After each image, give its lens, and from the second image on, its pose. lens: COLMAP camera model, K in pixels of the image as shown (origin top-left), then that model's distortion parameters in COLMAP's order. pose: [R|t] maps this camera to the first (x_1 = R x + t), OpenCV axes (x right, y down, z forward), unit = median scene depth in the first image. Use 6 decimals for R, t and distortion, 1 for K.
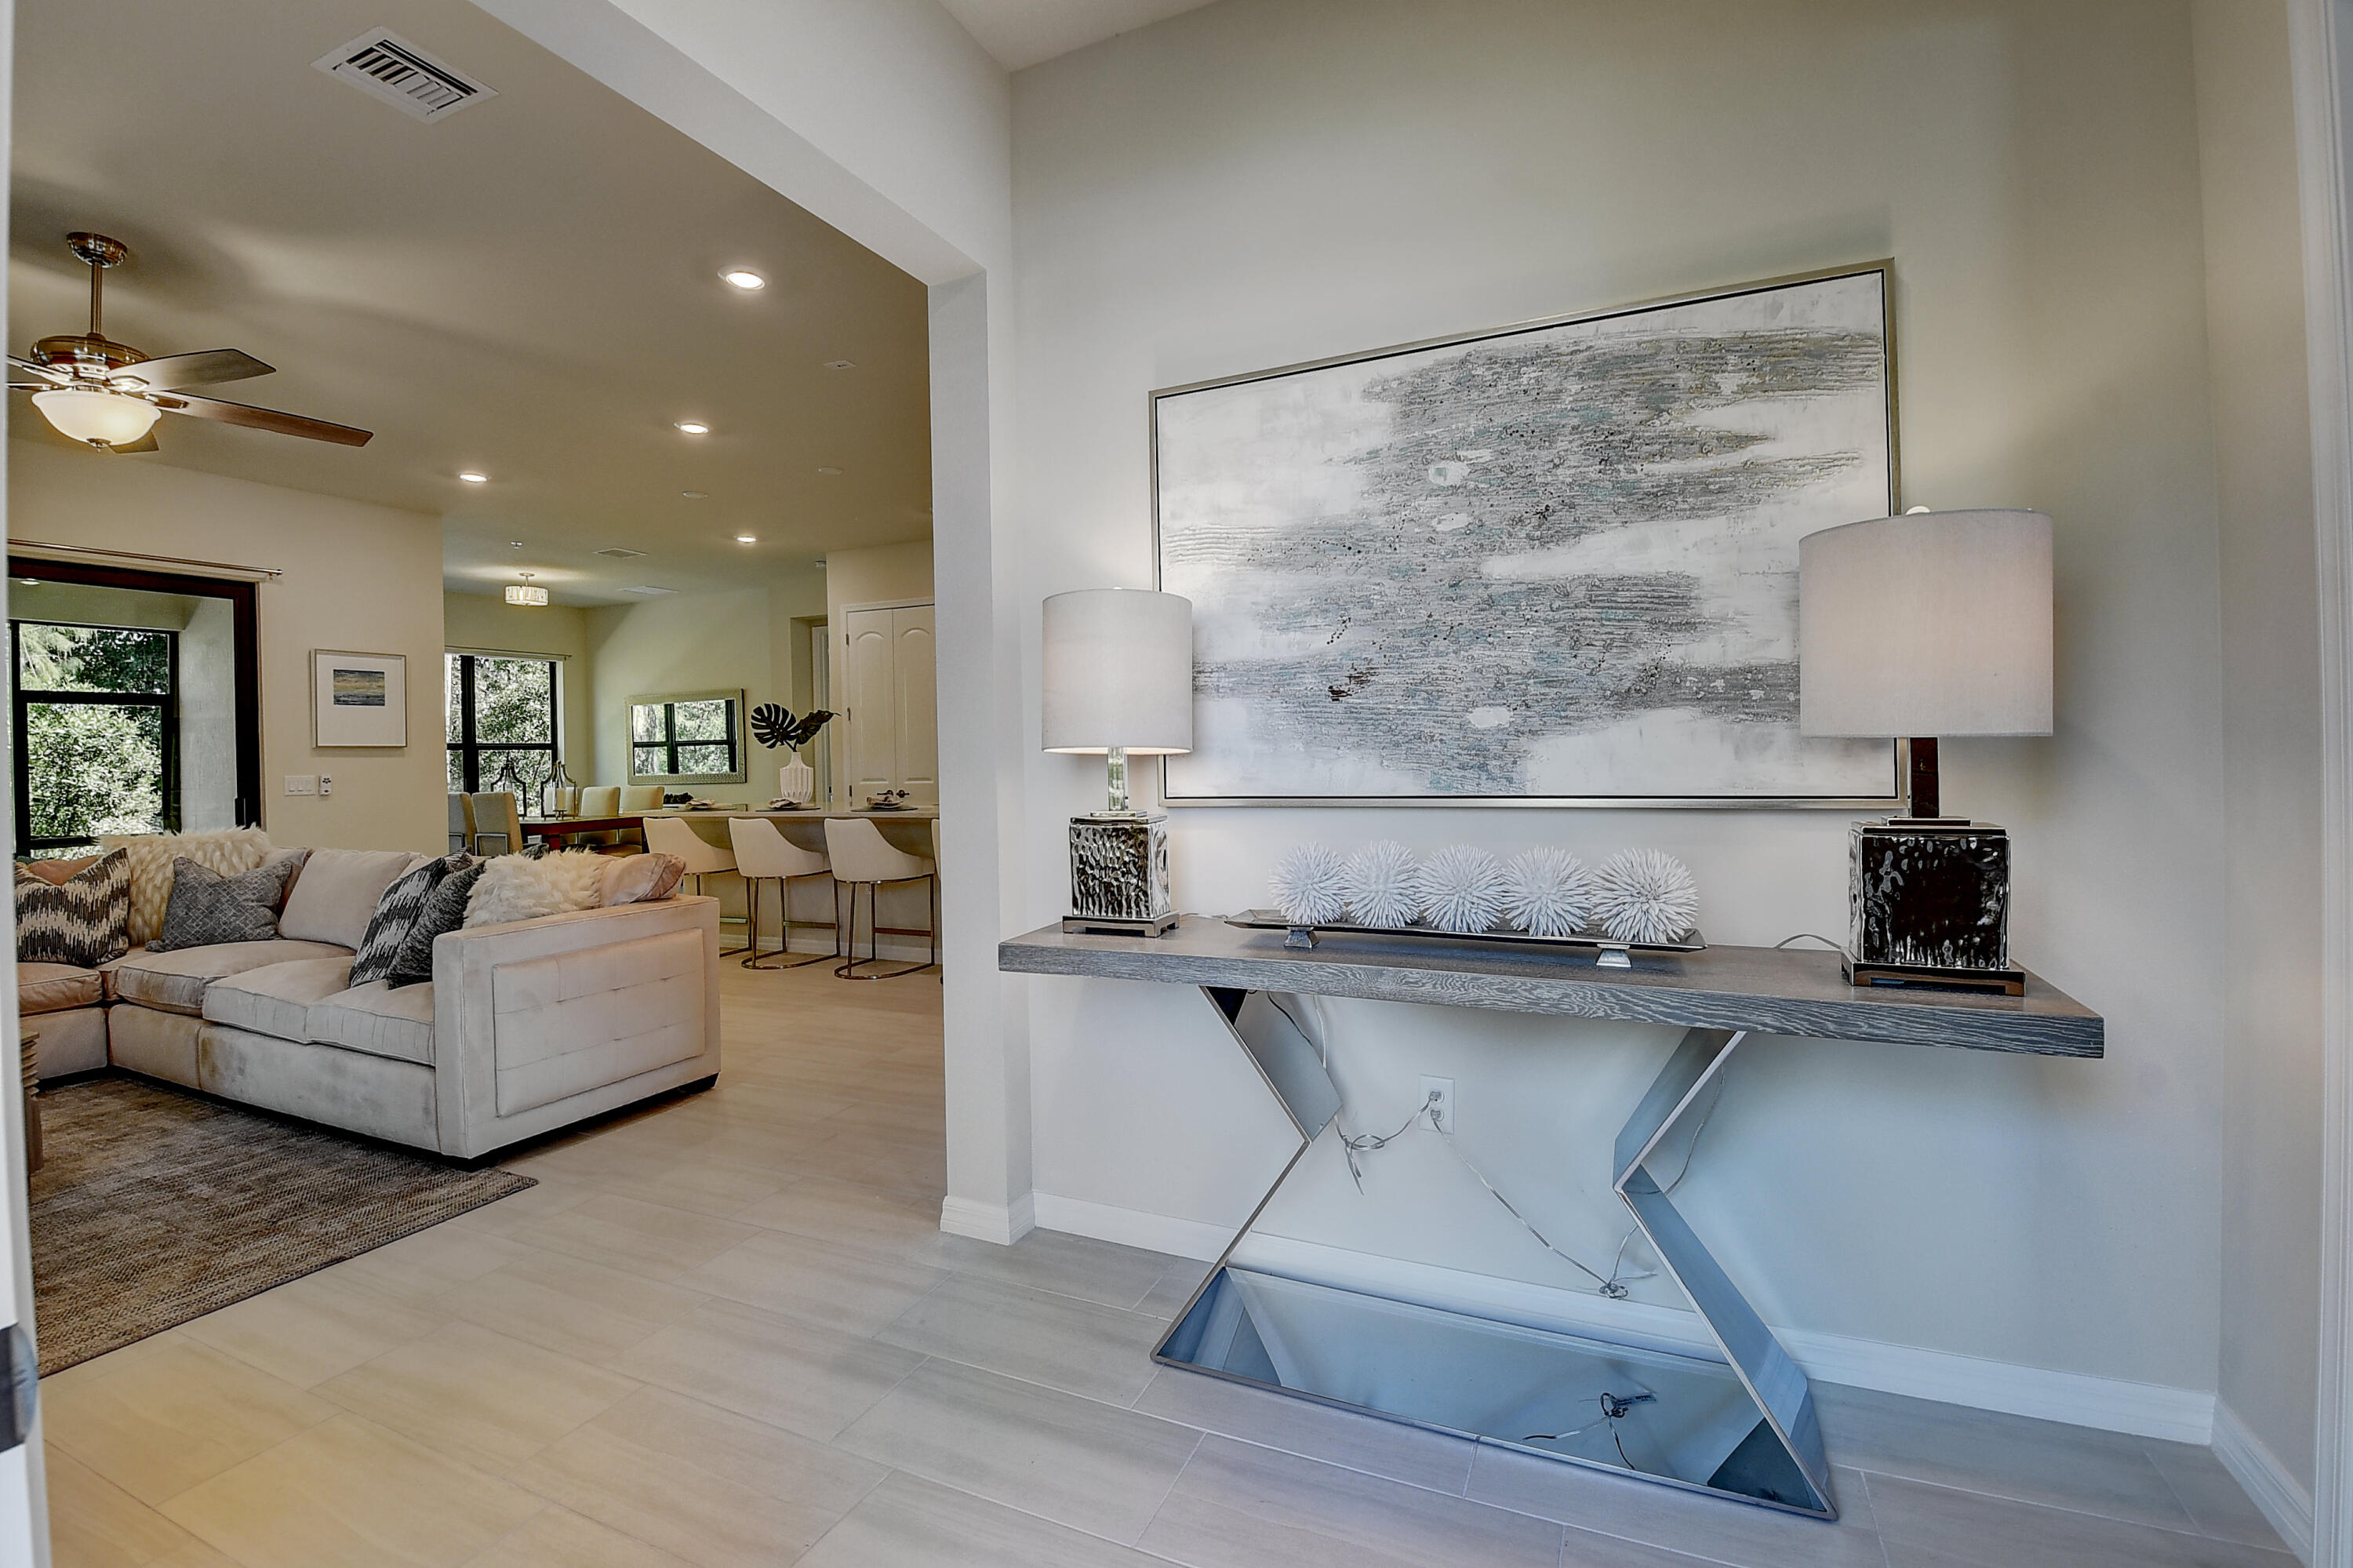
lens RADIAL K [[1043.2, 0, 1159.2], [0, 1043.2, 756.9], [0, 0, 1]] dist [0.014749, -0.024940]
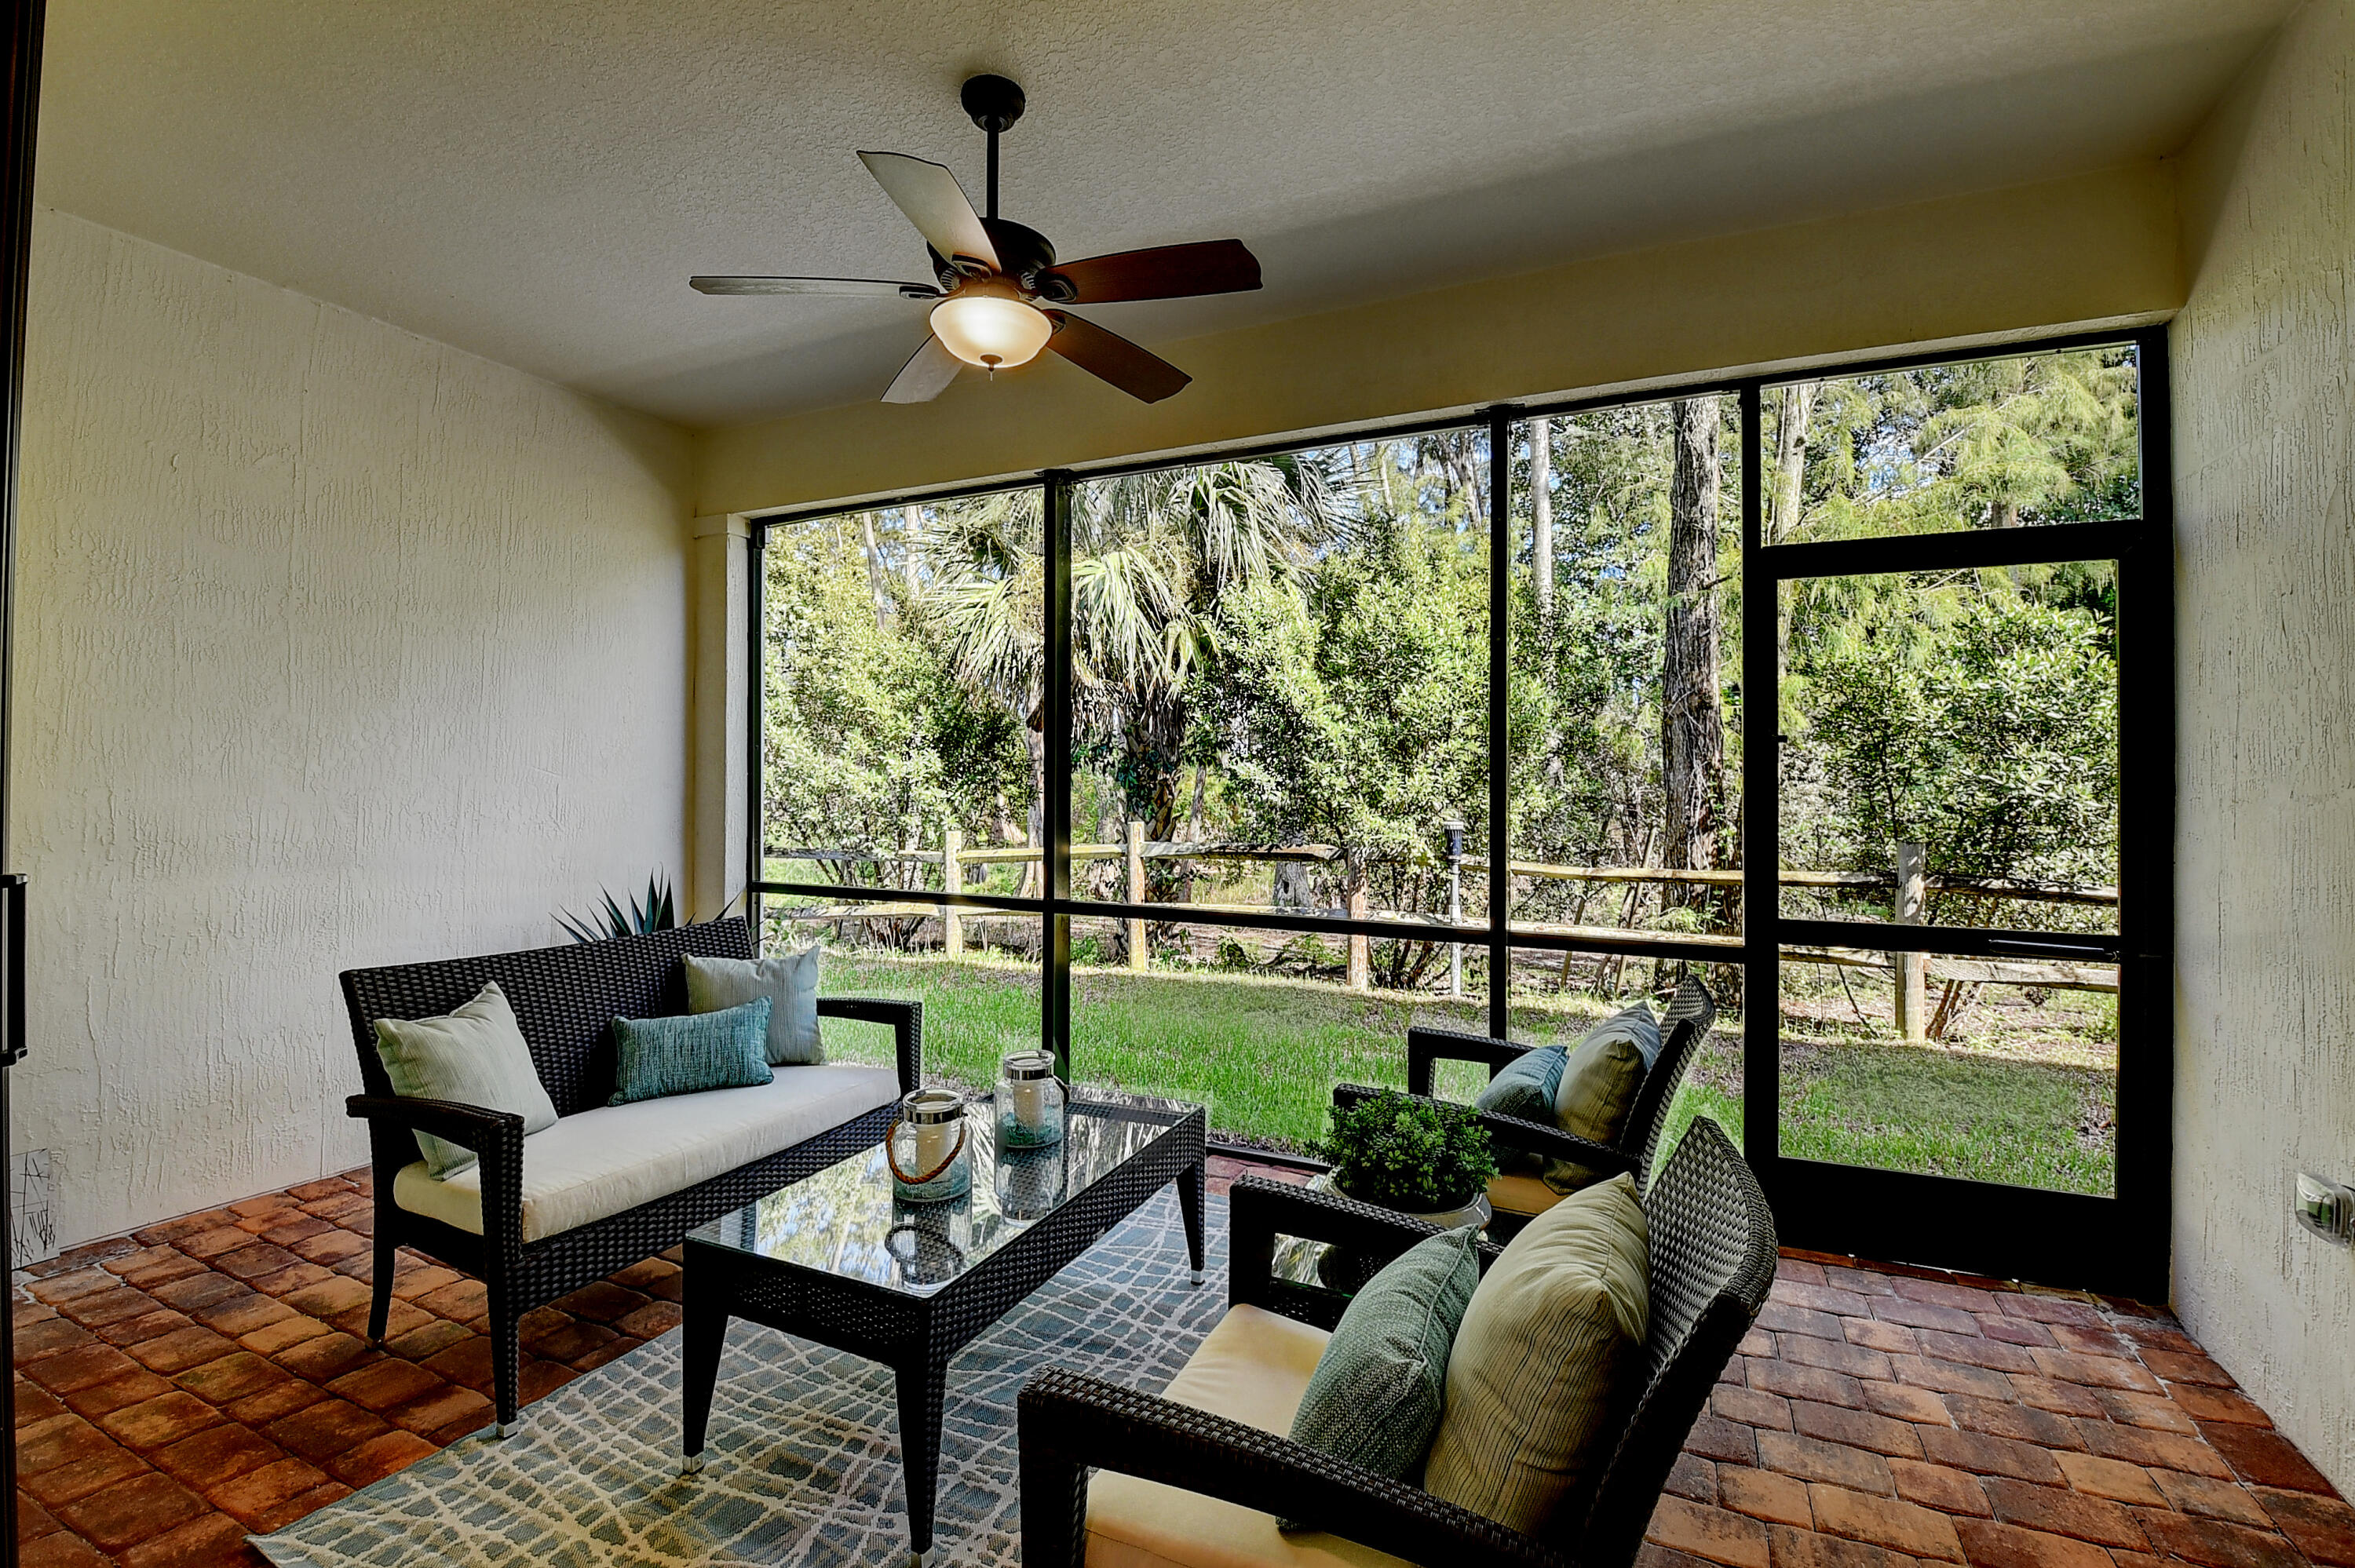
lens RADIAL K [[1043.9, 0, 1160.1], [0, 1043.9, 756.9], [0, 0, 1]] dist [0.014749, -0.024940]
pose [[-0.007493, -0.007144, -0.999946, -0.903080], [-0.012752, 0.999894, -0.007049, 0.040943], [0.999891, 0.012698, -0.007583, 1.009411]]
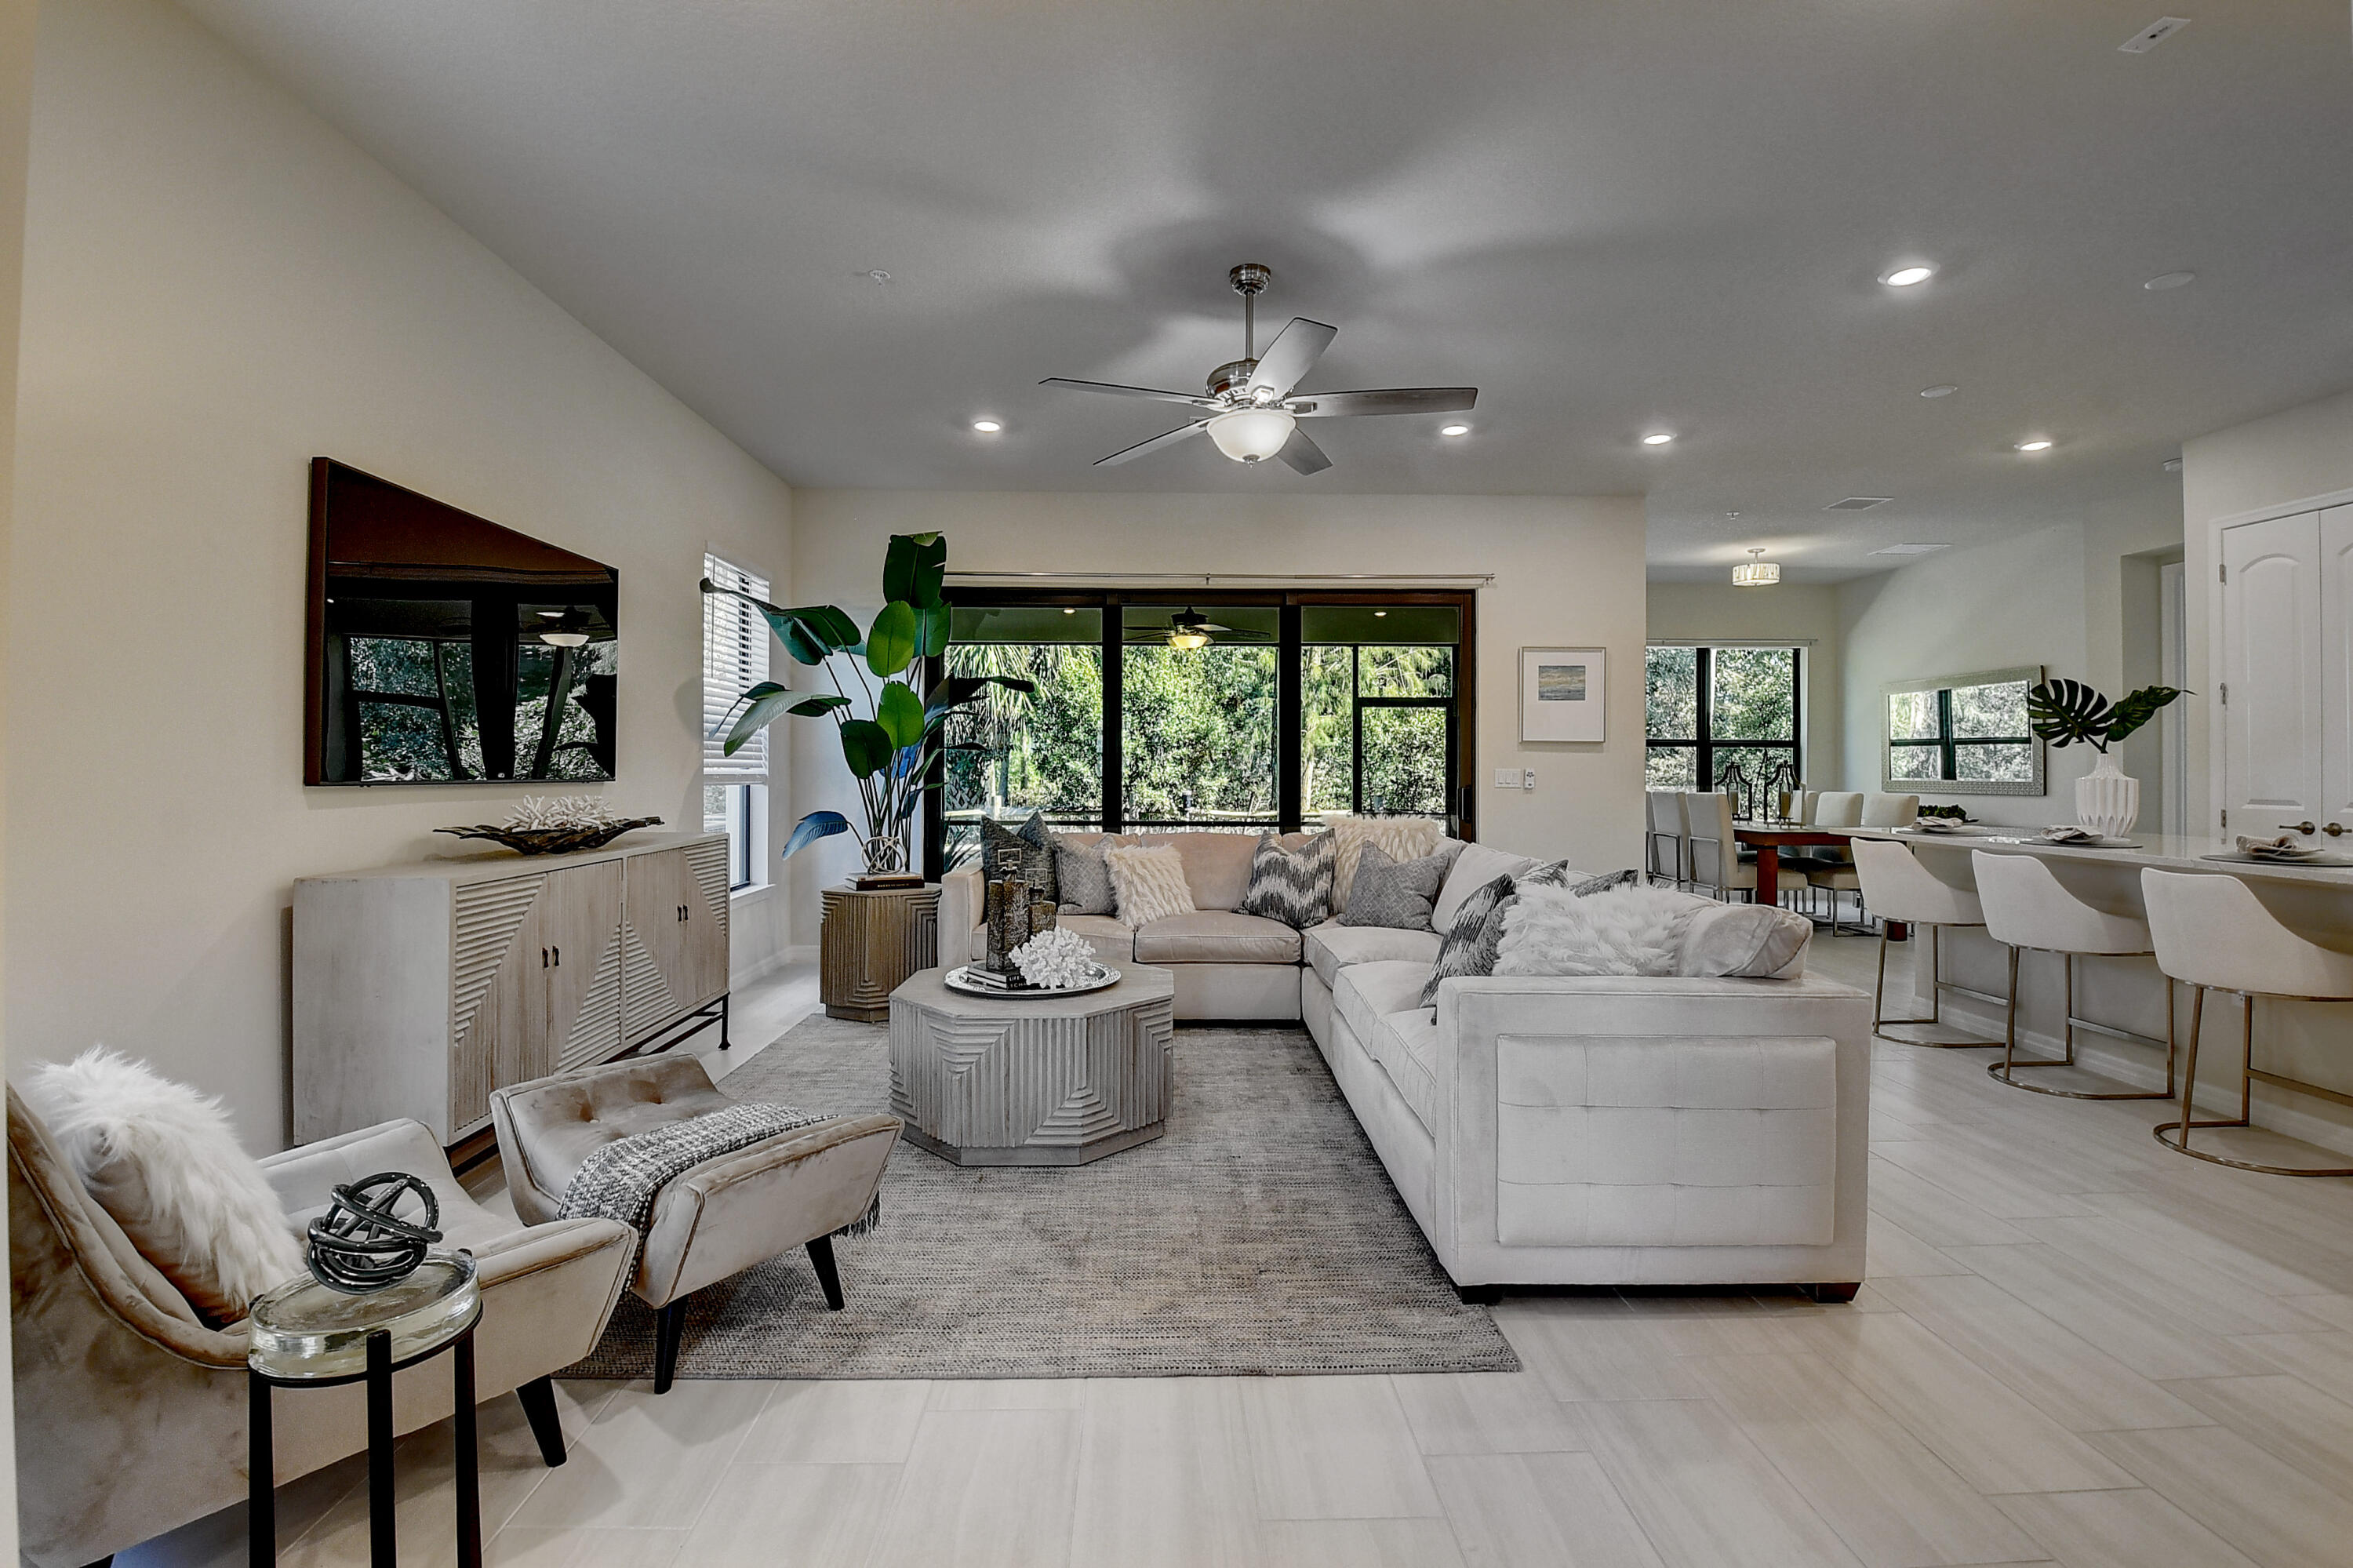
lens RADIAL K [[1043.2, 0, 1159.2], [0, 1043.2, 756.9], [0, 0, 1]] dist [0.014749, -0.024940]
pose [[0.445137, 0.018332, -0.895275, -0.046212], [-0.016787, 0.999786, 0.012125, -0.000734], [0.895305, 0.009632, 0.445350, 0.242984]]
